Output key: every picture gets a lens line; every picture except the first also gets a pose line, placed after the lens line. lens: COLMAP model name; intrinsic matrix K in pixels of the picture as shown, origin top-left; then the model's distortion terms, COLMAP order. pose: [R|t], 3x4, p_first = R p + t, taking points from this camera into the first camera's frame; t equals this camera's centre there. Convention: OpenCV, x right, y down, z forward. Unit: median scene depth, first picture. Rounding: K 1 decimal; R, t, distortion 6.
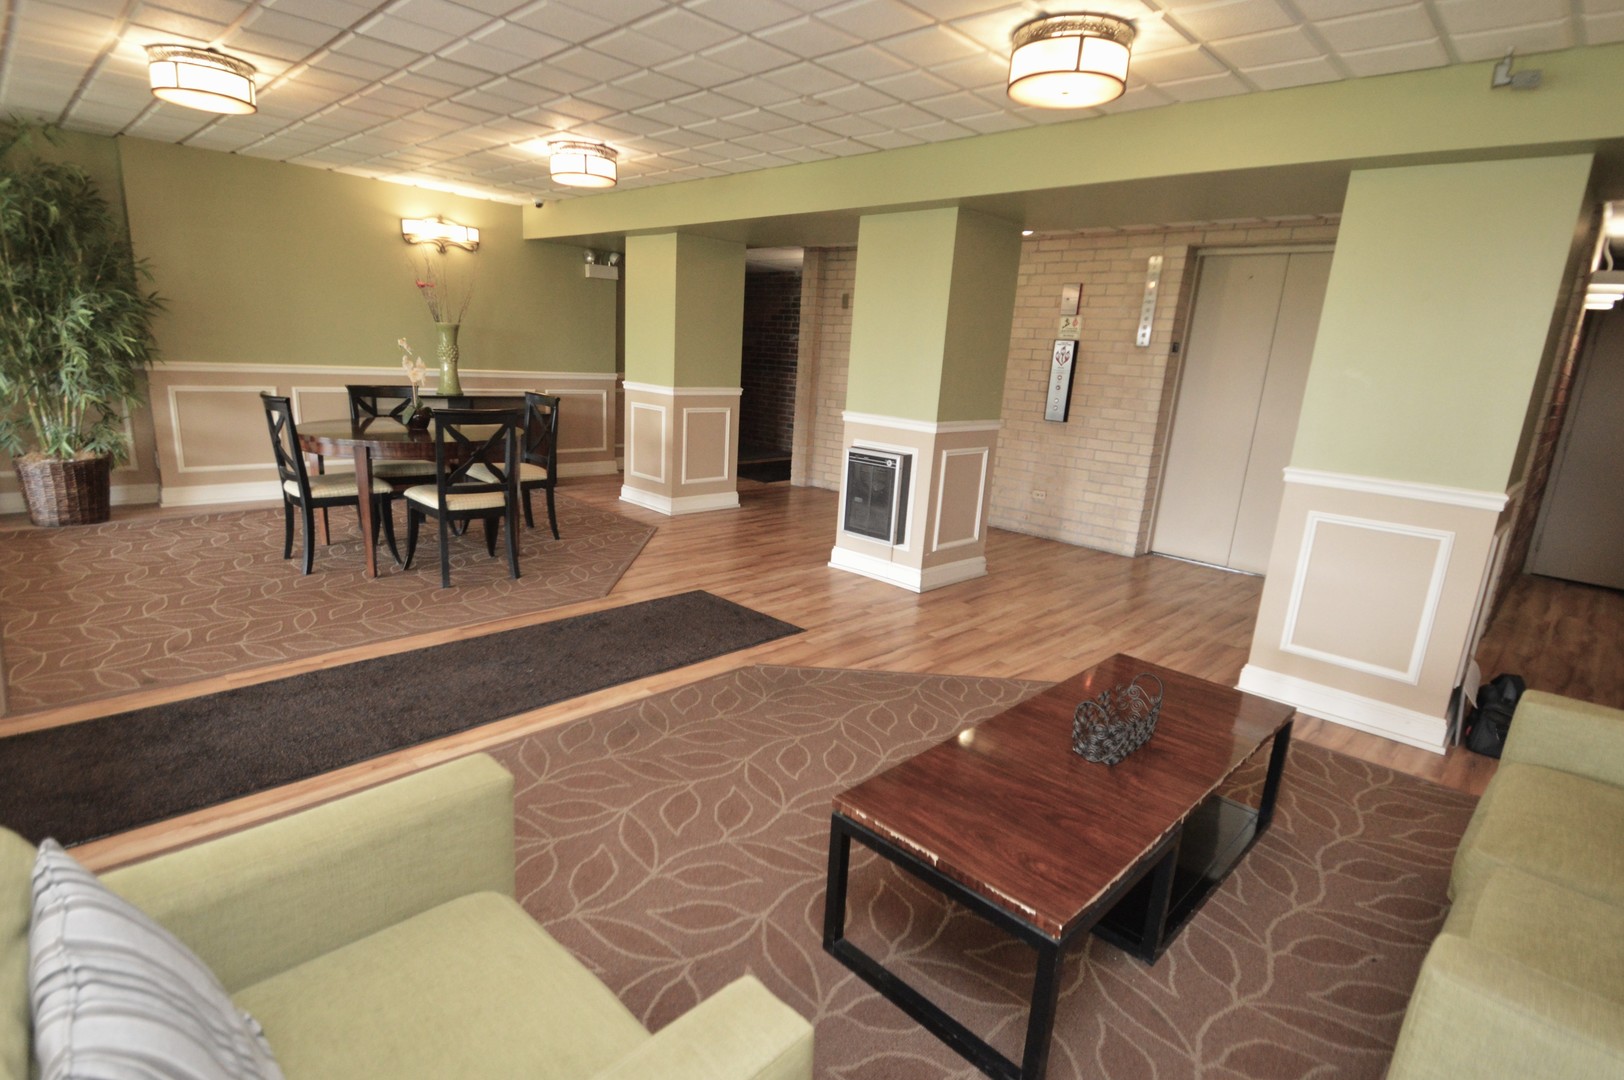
lens RADIAL K [[790.6, 0, 802.9], [0, 790.6, 541.8], [0, 0, 1]] dist [0.000314, -0.000982]
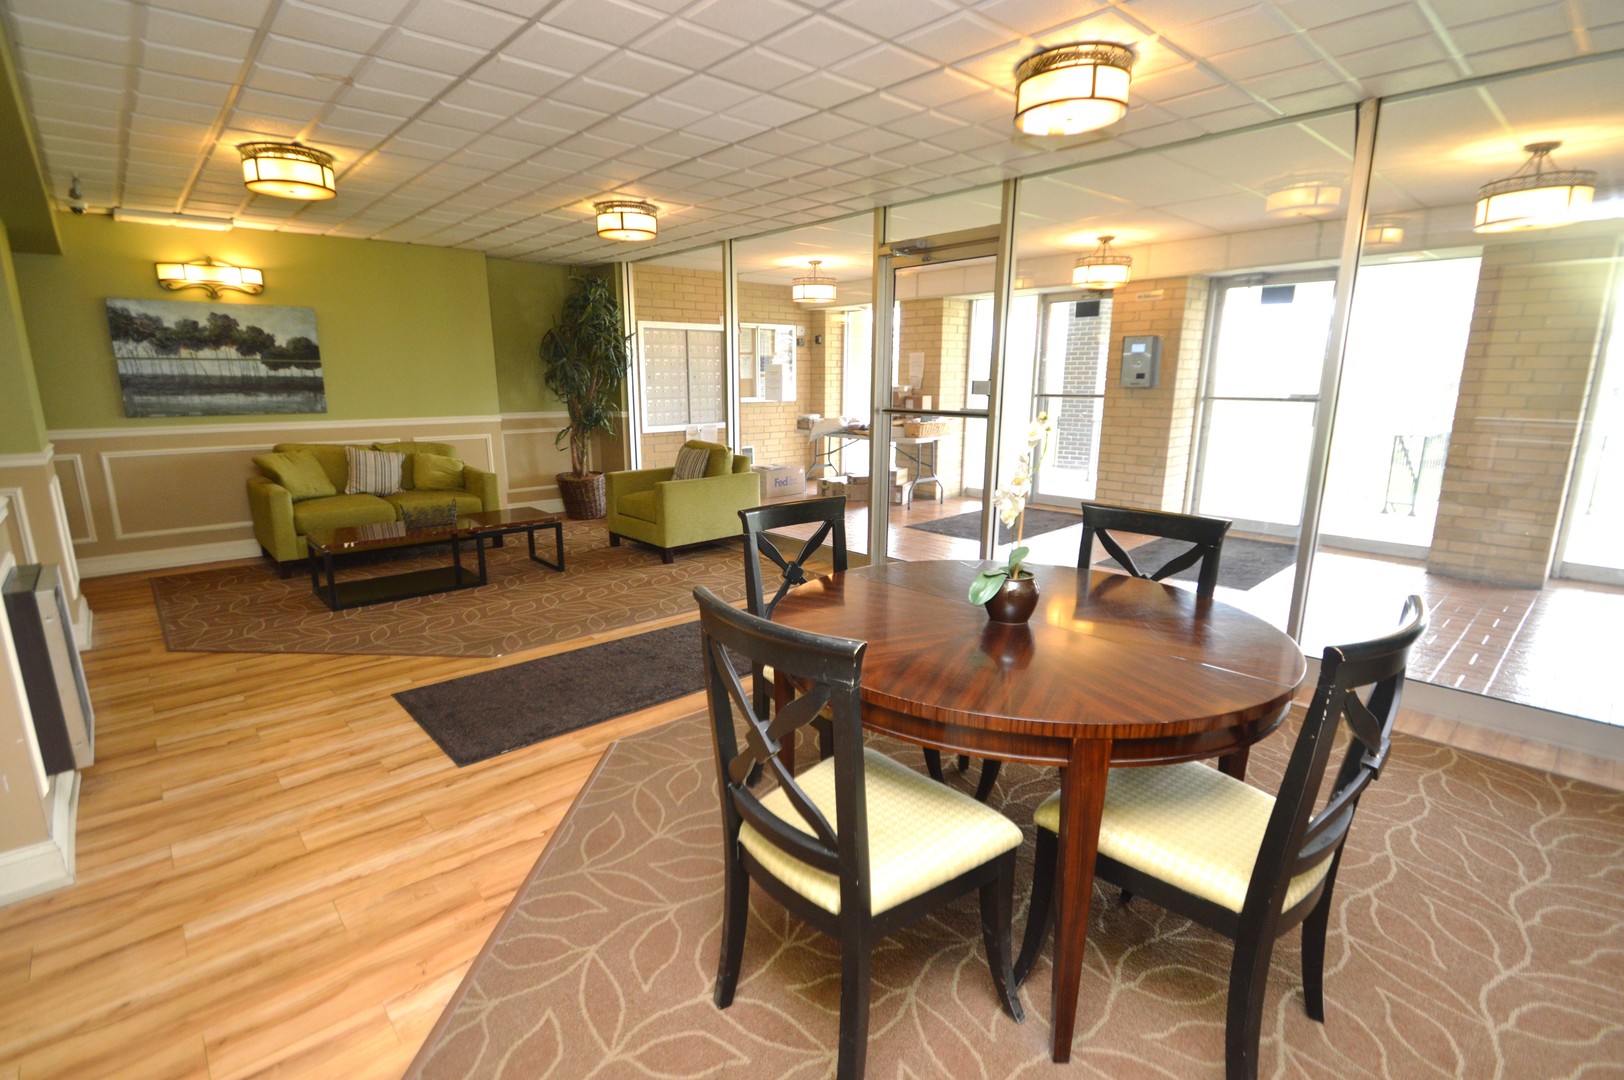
lens RADIAL K [[790.6, 0, 802.9], [0, 790.6, 541.8], [0, 0, 1]] dist [0.000314, -0.000982]
pose [[-0.995987, -0.073087, 0.051657, -0.447066], [-0.043401, 0.899187, 0.435407, -0.410950], [-0.078272, 0.431418, -0.898750, 1.555967]]
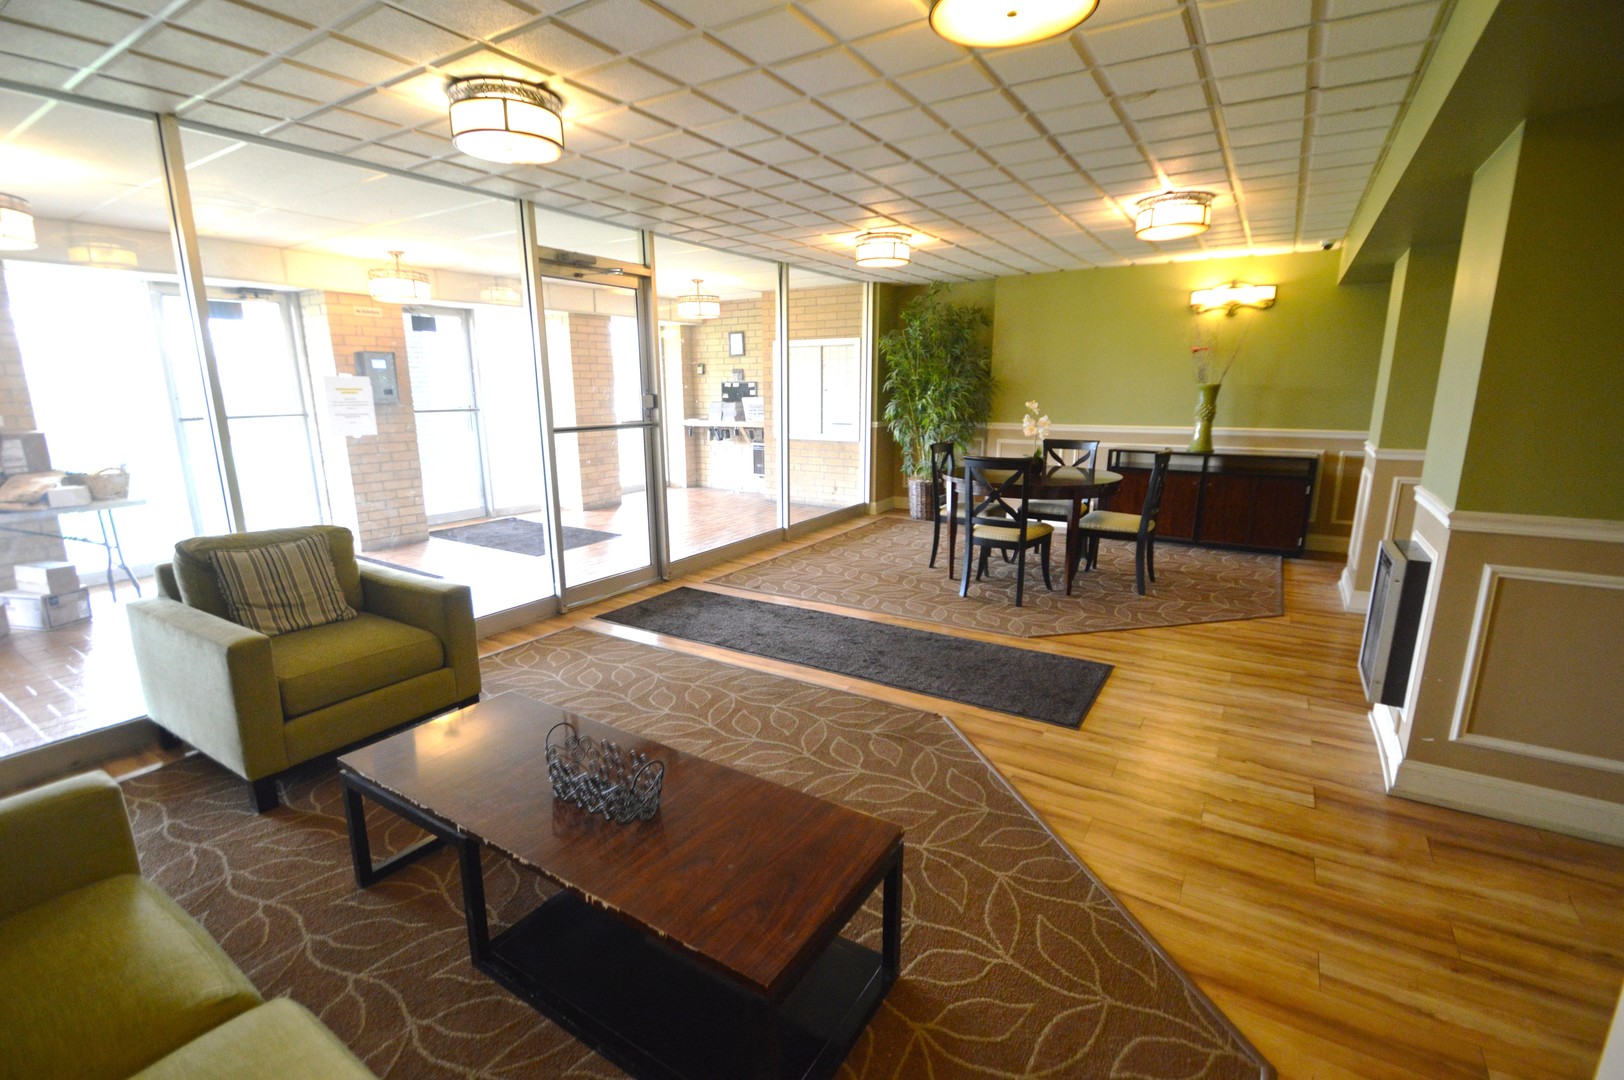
lens RADIAL K [[734.6, 0, 812.0], [0, 734.6, 540.0], [0, 0, 1]] dist [-0.000220, -0.000125]
pose [[0.222124, 0.141292, -0.964727, 0.609810], [-0.211377, 0.972891, 0.093819, -0.088100], [0.951830, 0.183082, 0.245968, 0.470058]]
